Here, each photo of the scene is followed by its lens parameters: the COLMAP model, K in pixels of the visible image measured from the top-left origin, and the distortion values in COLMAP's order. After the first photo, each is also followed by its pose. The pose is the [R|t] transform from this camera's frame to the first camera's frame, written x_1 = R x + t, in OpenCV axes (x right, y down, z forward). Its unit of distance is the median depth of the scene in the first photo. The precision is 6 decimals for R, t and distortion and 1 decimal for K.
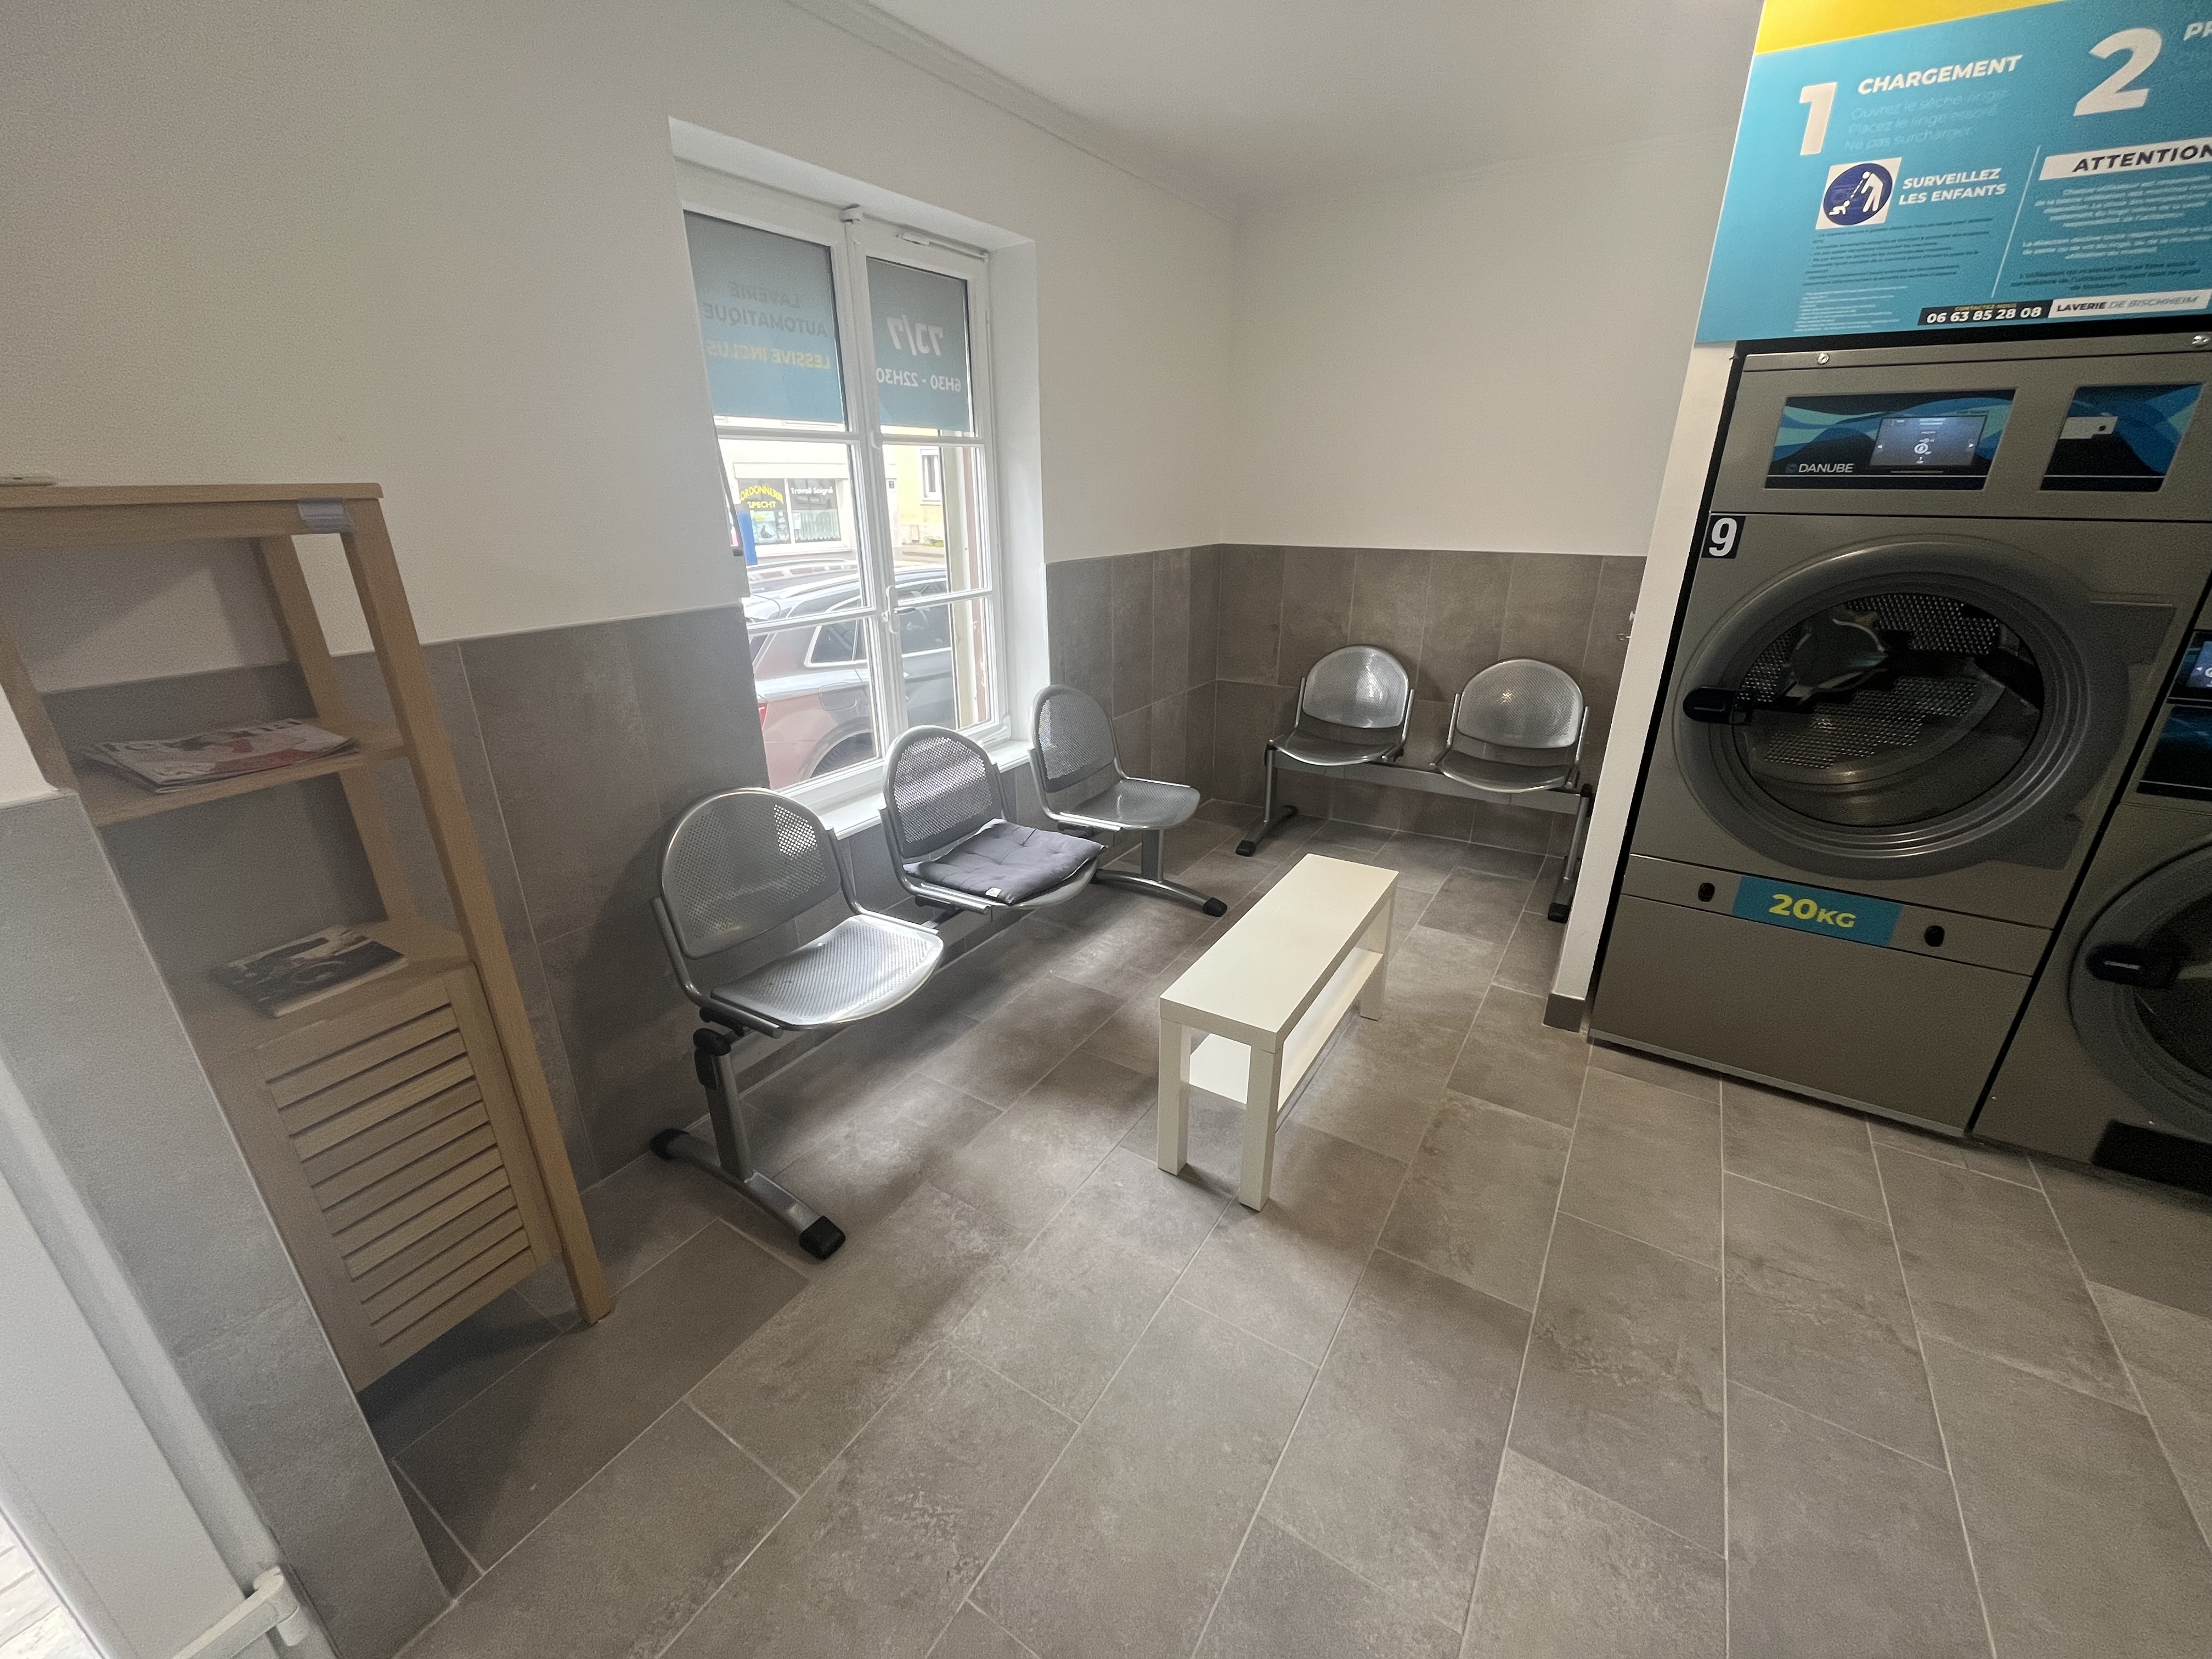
lens RADIAL K [[893.6, 0, 1106.0], [0, 893.6, 829.5], [0, 0, 1]] dist [-0.002518, 0.000038]
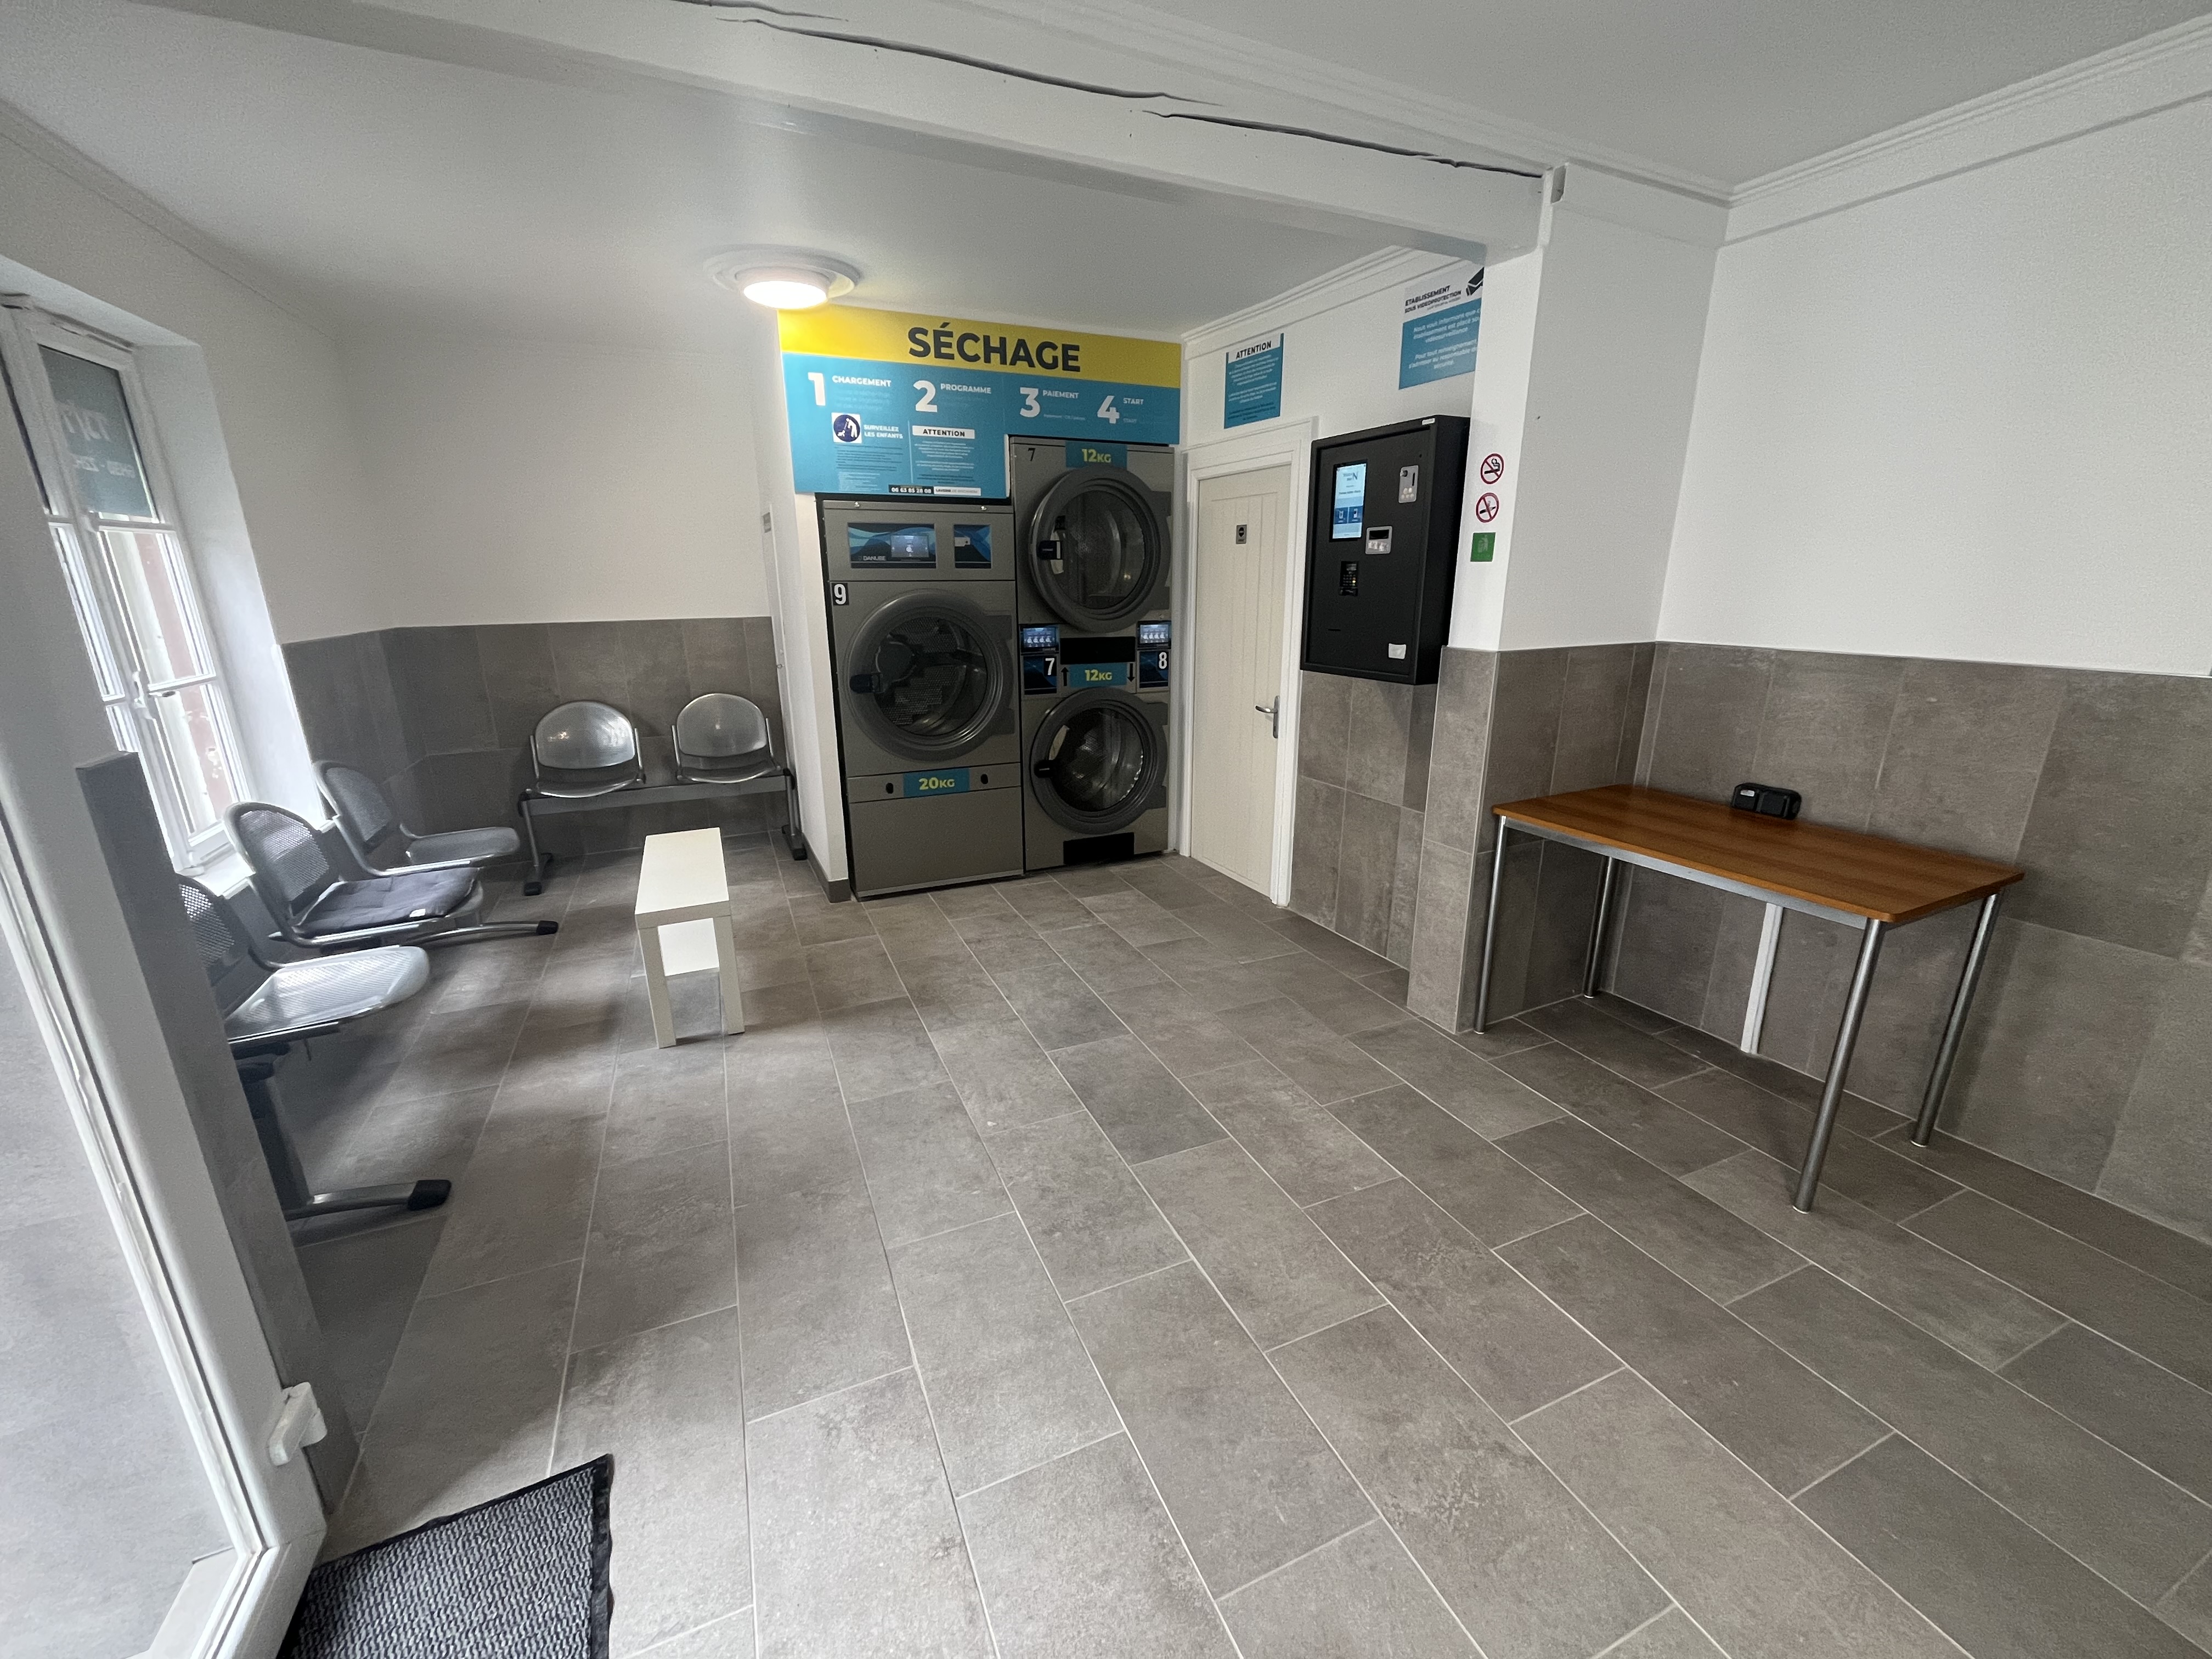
lens RADIAL K [[893.6, 0, 1106.0], [0, 893.6, 829.5], [0, 0, 1]] dist [-0.002518, 0.000038]
pose [[0.558953, -0.232252, 0.796009, -0.583426], [0.308255, 0.949375, 0.060545, 0.192098], [-0.769773, 0.211532, 0.602249, -0.433605]]
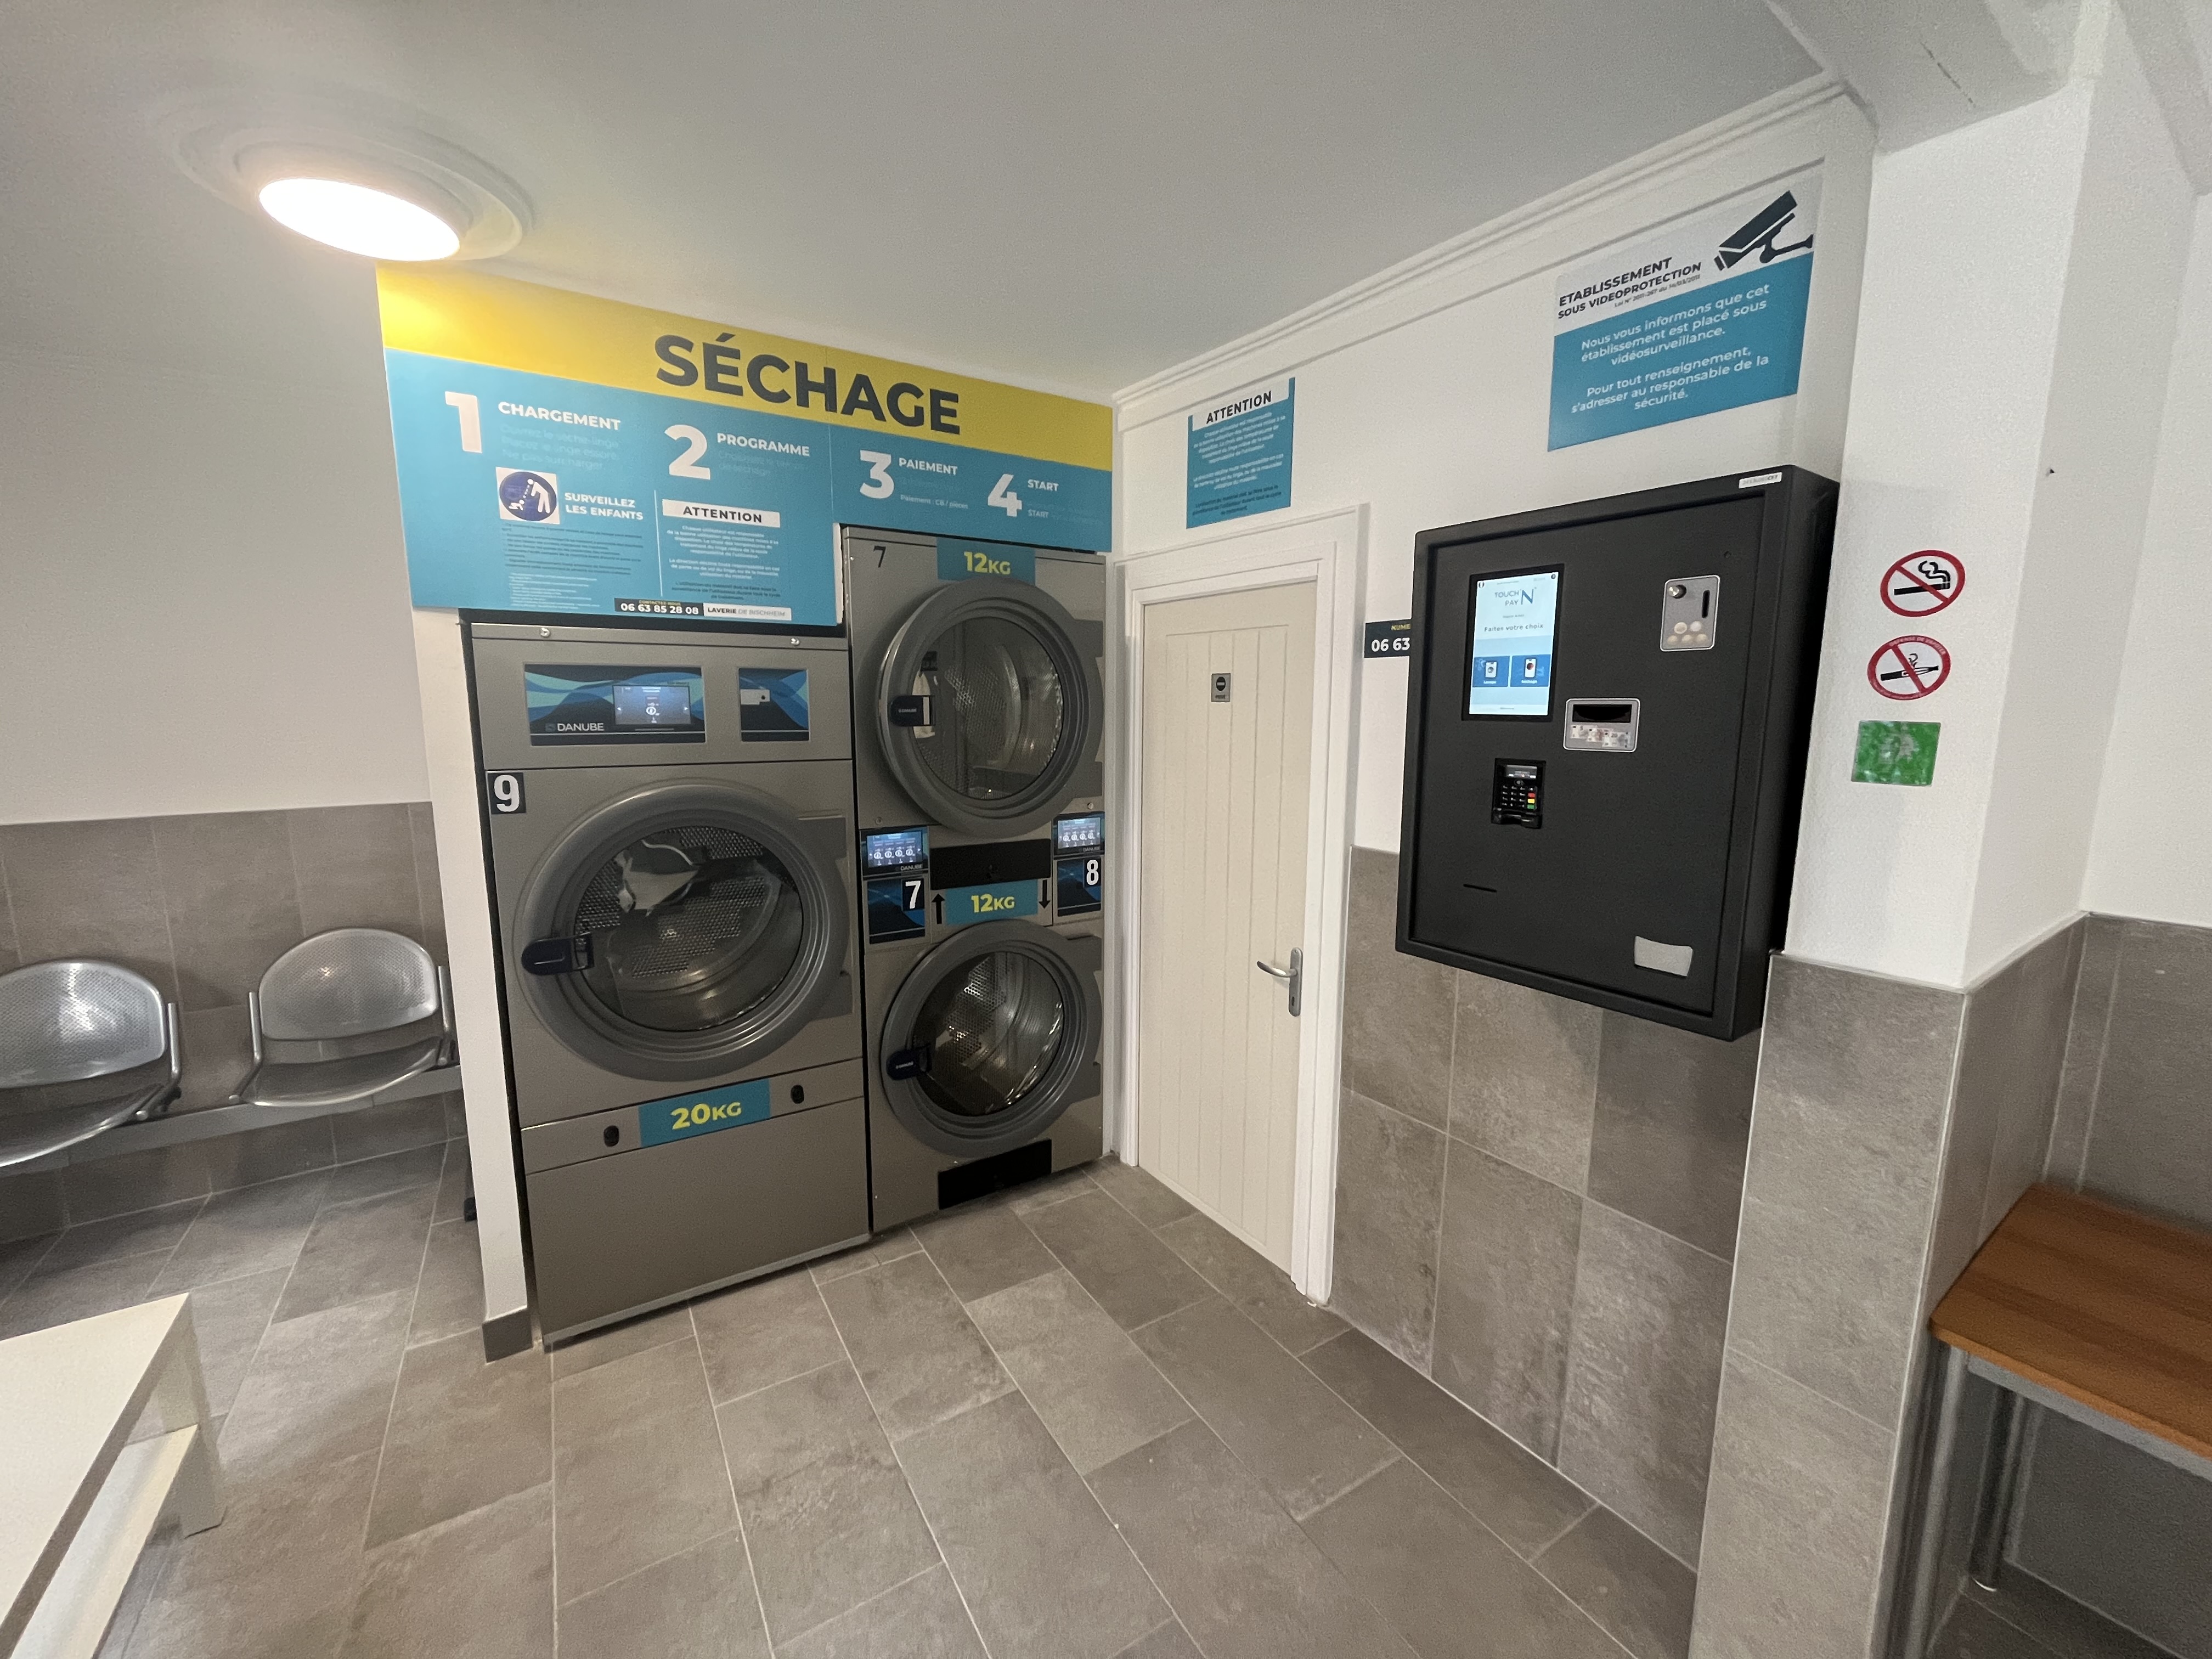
lens RADIAL K [[893.6, 0, 1106.0], [0, 893.6, 829.5], [0, 0, 1]] dist [-0.002518, 0.000038]
pose [[0.435437, -0.130883, 0.890654, 0.097307], [0.326882, 0.944832, -0.020967, -0.053557], [-0.838774, 0.300269, 0.454198, 0.012785]]
